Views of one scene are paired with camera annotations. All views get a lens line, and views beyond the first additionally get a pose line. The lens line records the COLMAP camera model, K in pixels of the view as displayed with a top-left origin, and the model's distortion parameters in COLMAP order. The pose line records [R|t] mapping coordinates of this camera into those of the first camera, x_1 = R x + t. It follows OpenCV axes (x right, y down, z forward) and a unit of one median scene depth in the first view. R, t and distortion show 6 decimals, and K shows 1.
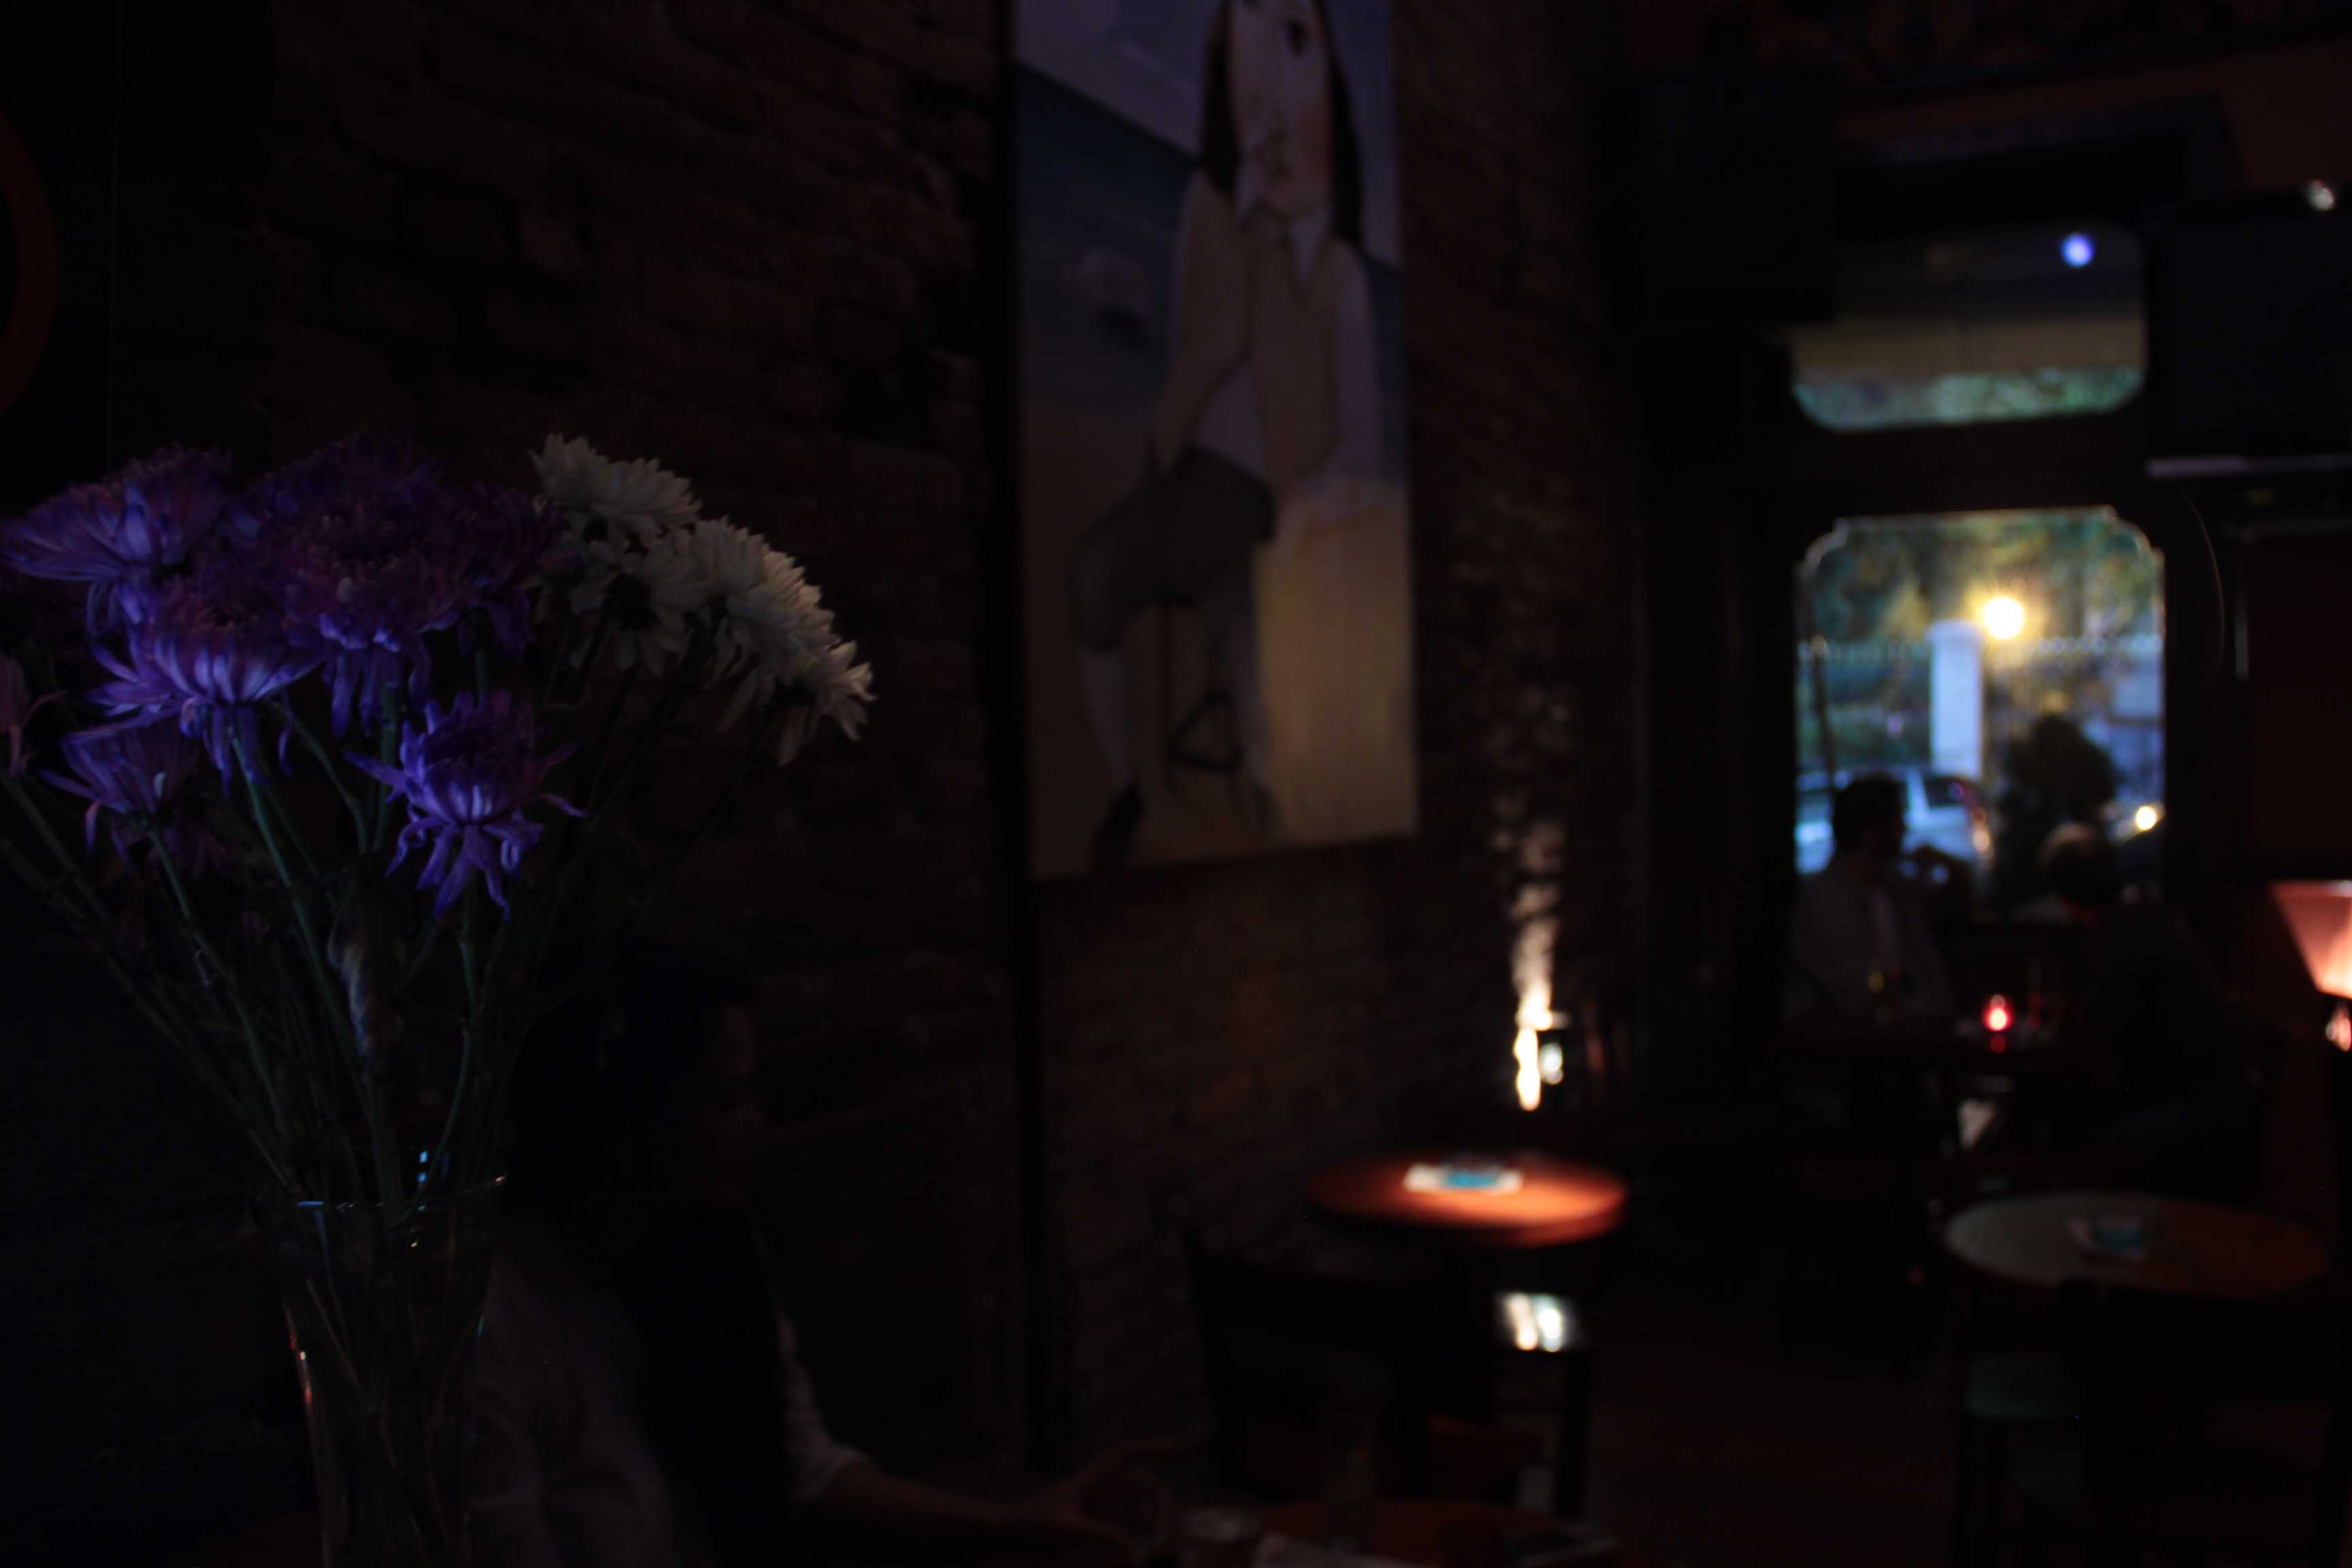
lens RADIAL K [[1916.3, 0, 1227.2], [0, 1916.3, 795.6], [0, 0, 1]] dist [-0.170958, 0.110502]
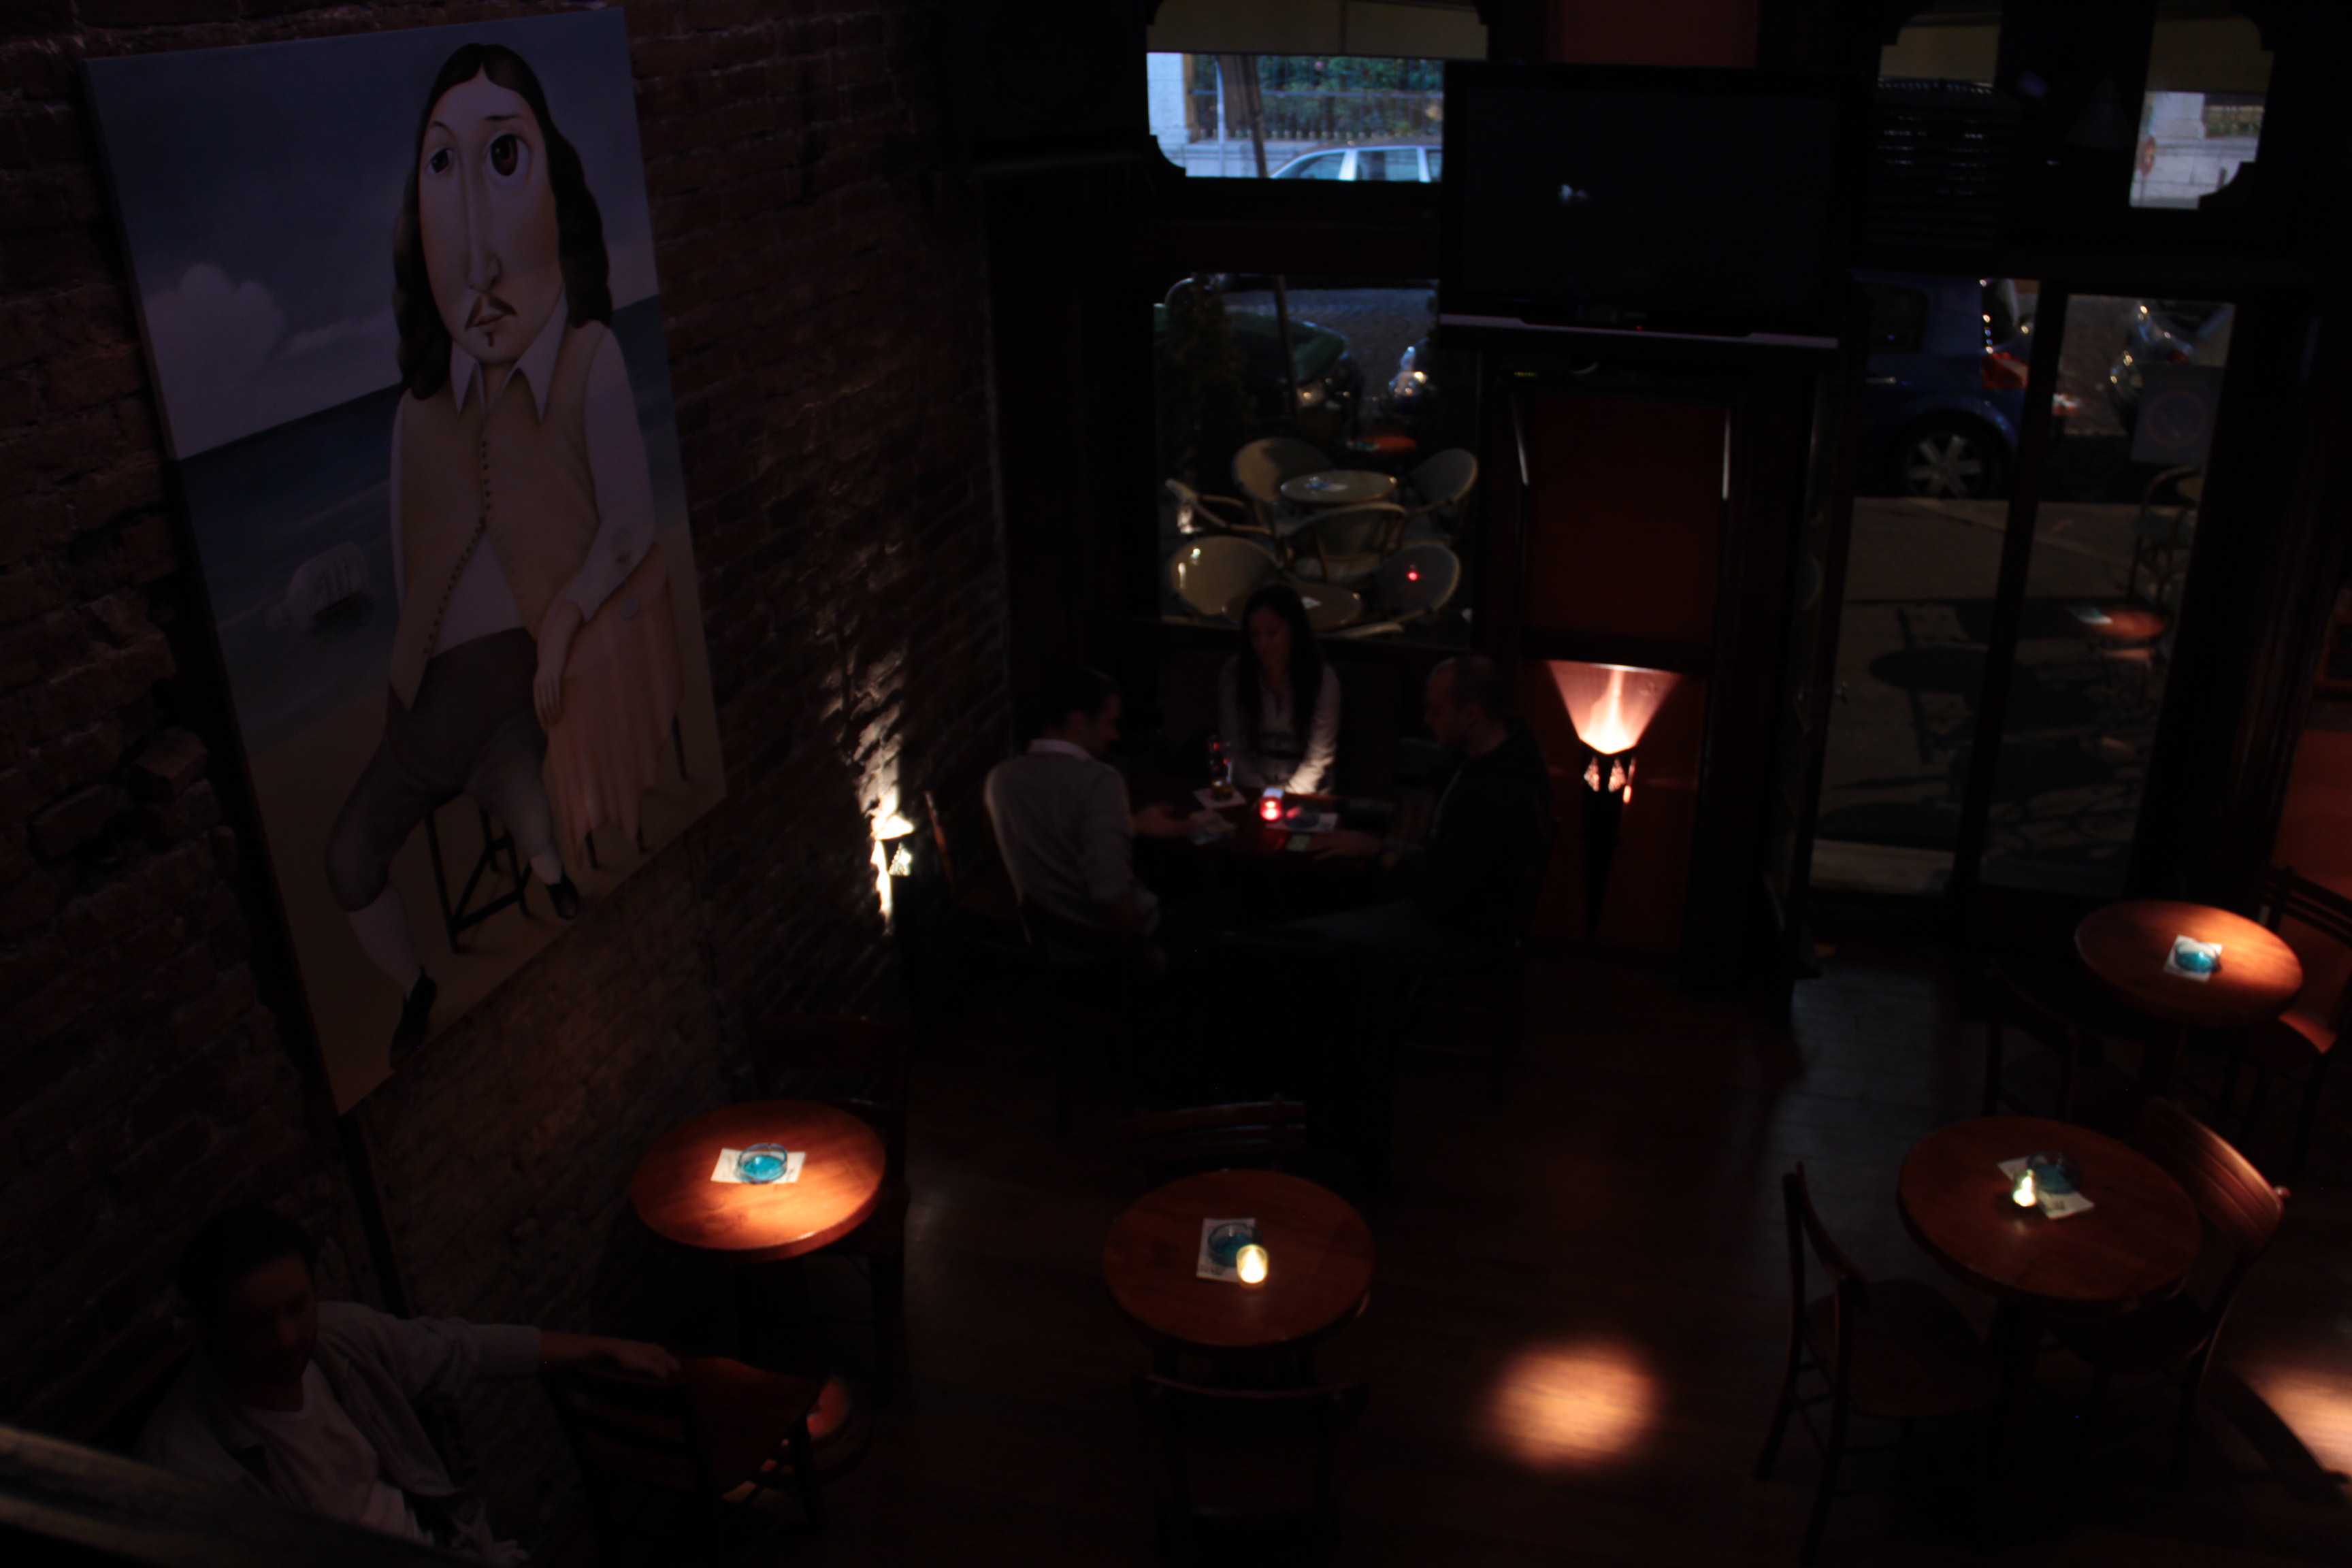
lens RADIAL K [[1916.3, 0, 1192.1], [0, 1916.3, 799.4], [0, 0, 1]] dist [-0.170958, 0.110502]
pose [[0.979630, -0.088319, 0.180346, 0.178605], [0.010136, 0.918693, 0.394842, -0.453777], [-0.200555, -0.384971, 0.900874, -0.079727]]
